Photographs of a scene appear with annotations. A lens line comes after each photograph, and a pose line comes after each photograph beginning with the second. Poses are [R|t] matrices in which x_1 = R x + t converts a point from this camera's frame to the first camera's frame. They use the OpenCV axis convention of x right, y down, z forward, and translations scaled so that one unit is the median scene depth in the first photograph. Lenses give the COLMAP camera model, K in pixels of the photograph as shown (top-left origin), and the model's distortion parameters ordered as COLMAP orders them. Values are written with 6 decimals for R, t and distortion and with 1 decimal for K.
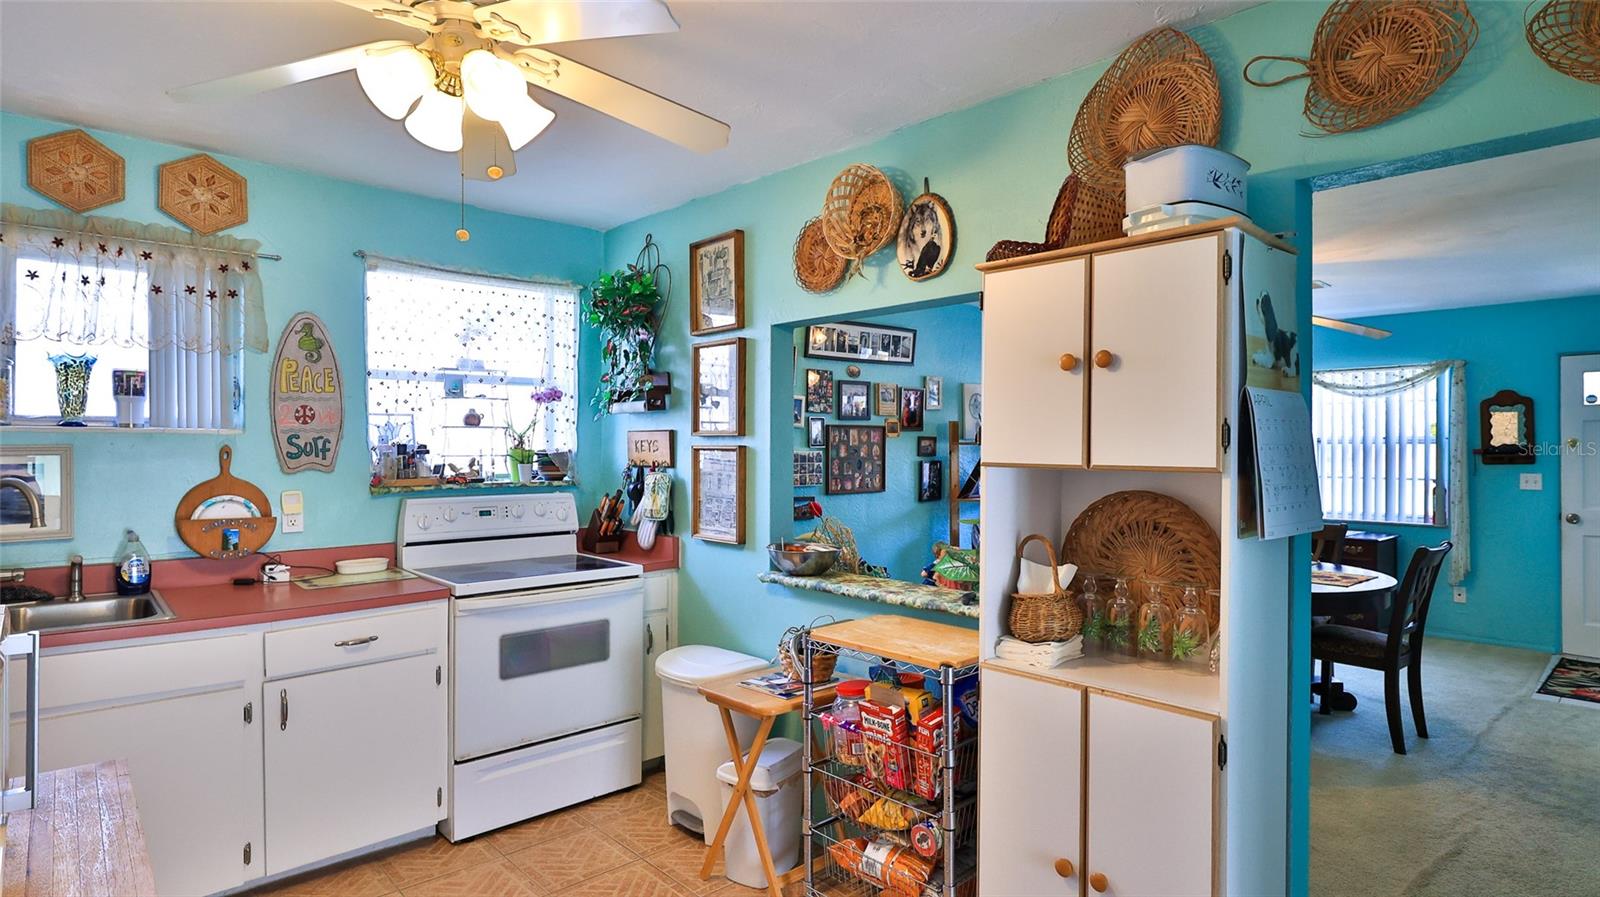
lens RADIAL K [[854.4, 0, 844.6], [0, 854.4, 443.8], [0, 0, 1]] dist [0.004382, -0.000049]
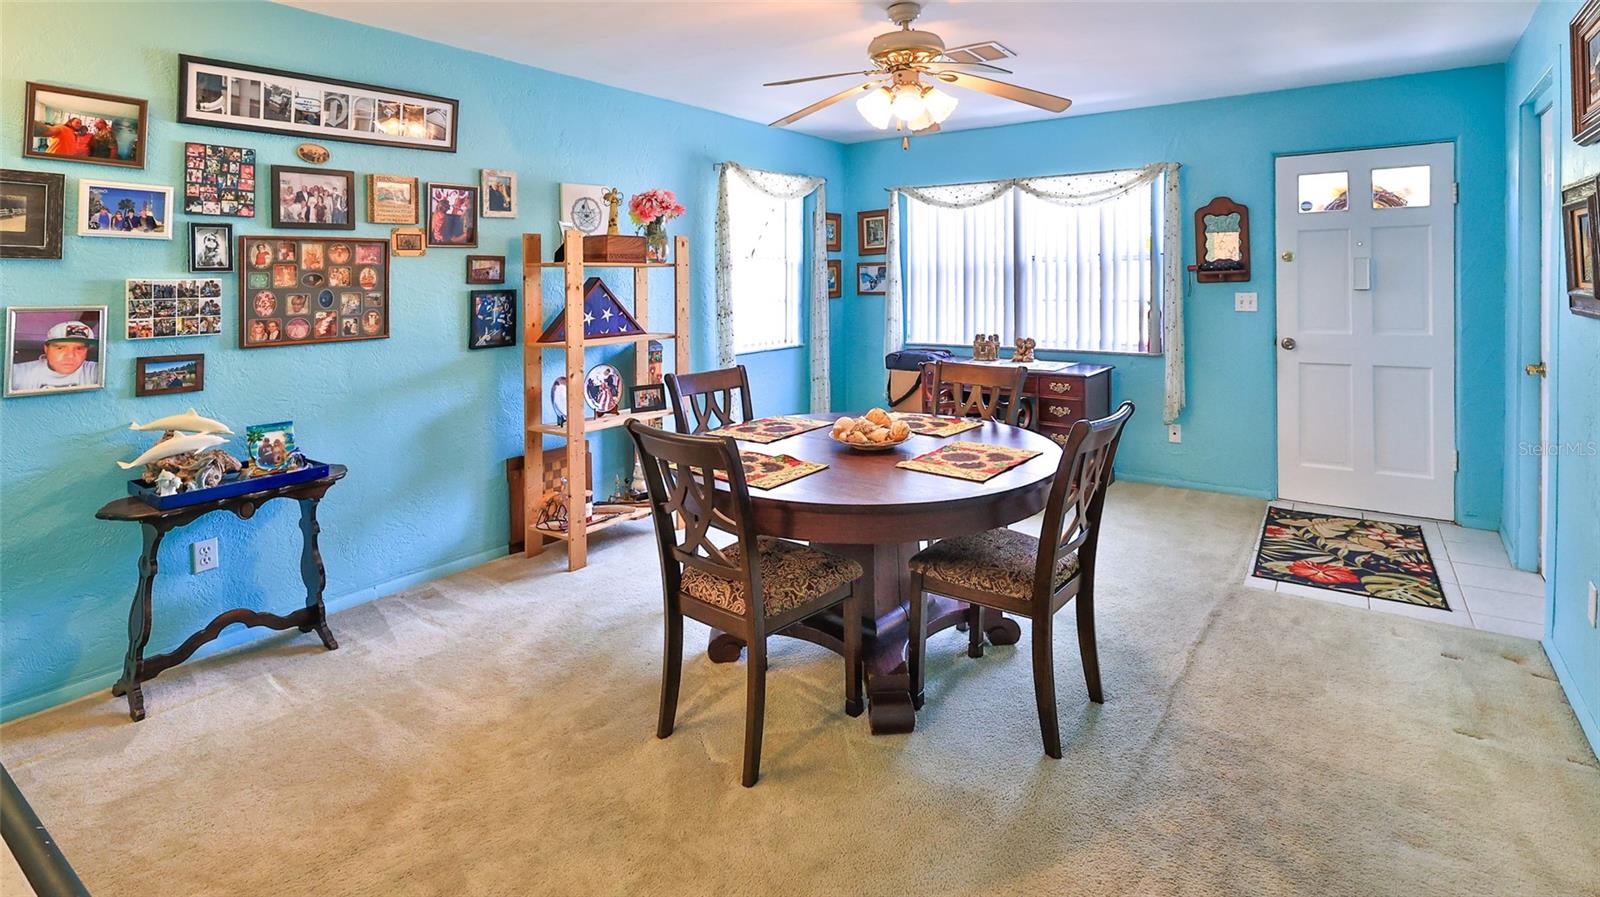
lens RADIAL K [[779.9, 0, 841.4], [0, 779.9, 279.4], [0, 0, 1]] dist [-0.003492, -0.000457]
pose [[0.981964, -0.014382, 0.188518, 0.301291], [0.012320, 0.999851, 0.012108, 0.008146], [-0.188664, -0.009567, 0.981995, 0.364493]]
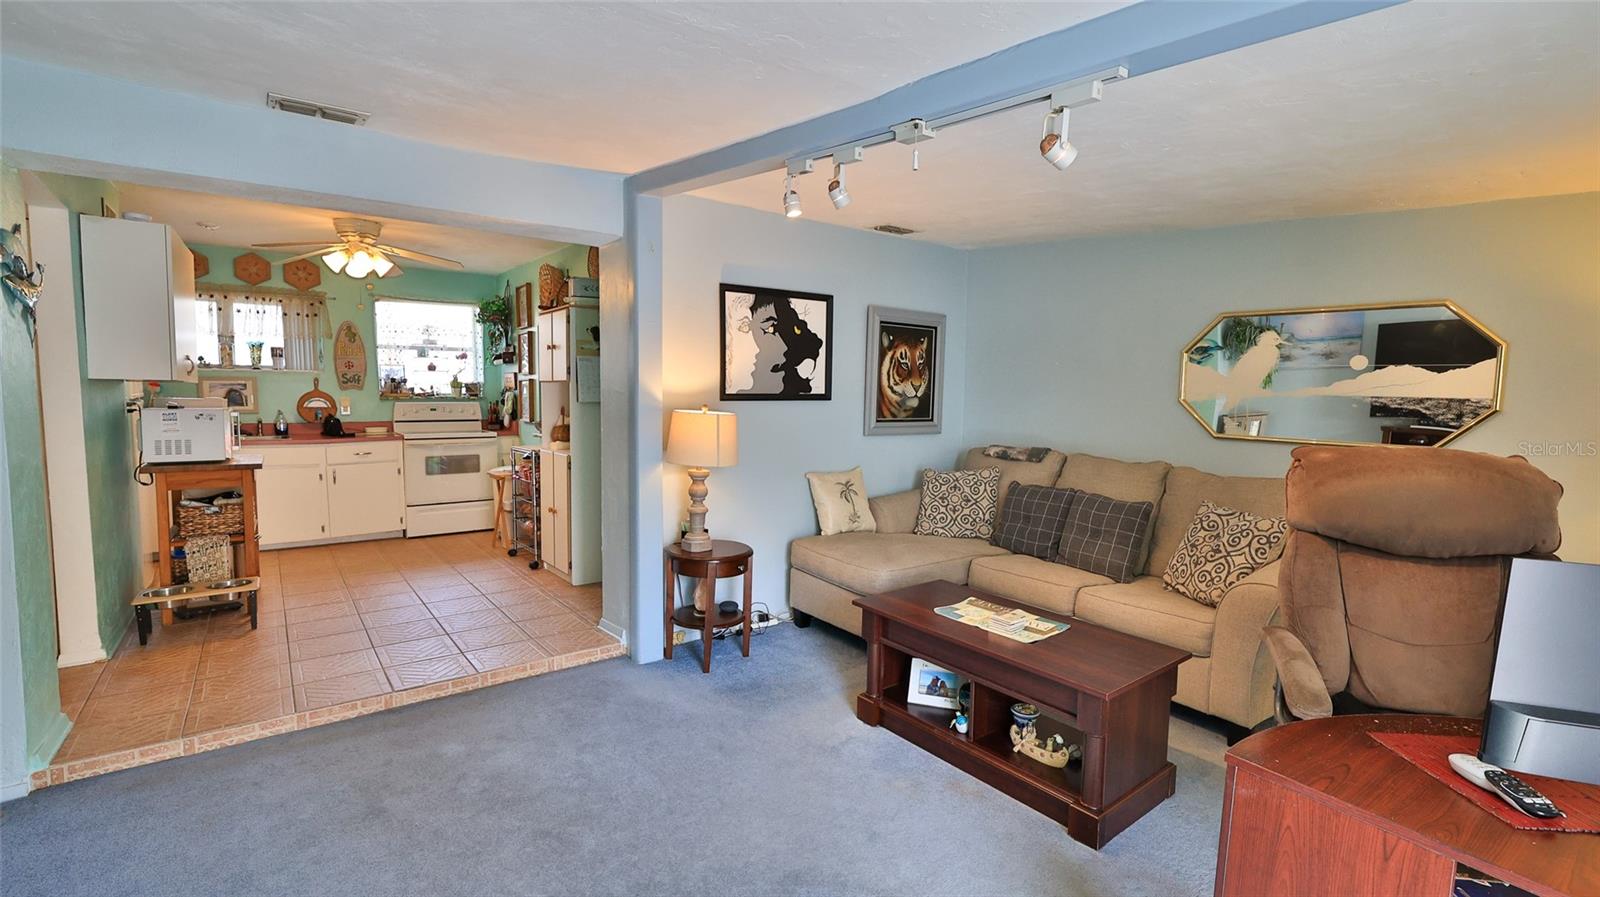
lens RADIAL K [[716.4, 0, 835.4], [0, 716.4, 445.2], [0, 0, 1]] dist [-0.002086, 0.000533]
pose [[0.996233, 0.011374, -0.085973, 0.539840], [-0.005117, 0.997344, 0.072651, 0.022441], [0.086571, -0.071938, 0.993645, -0.530401]]
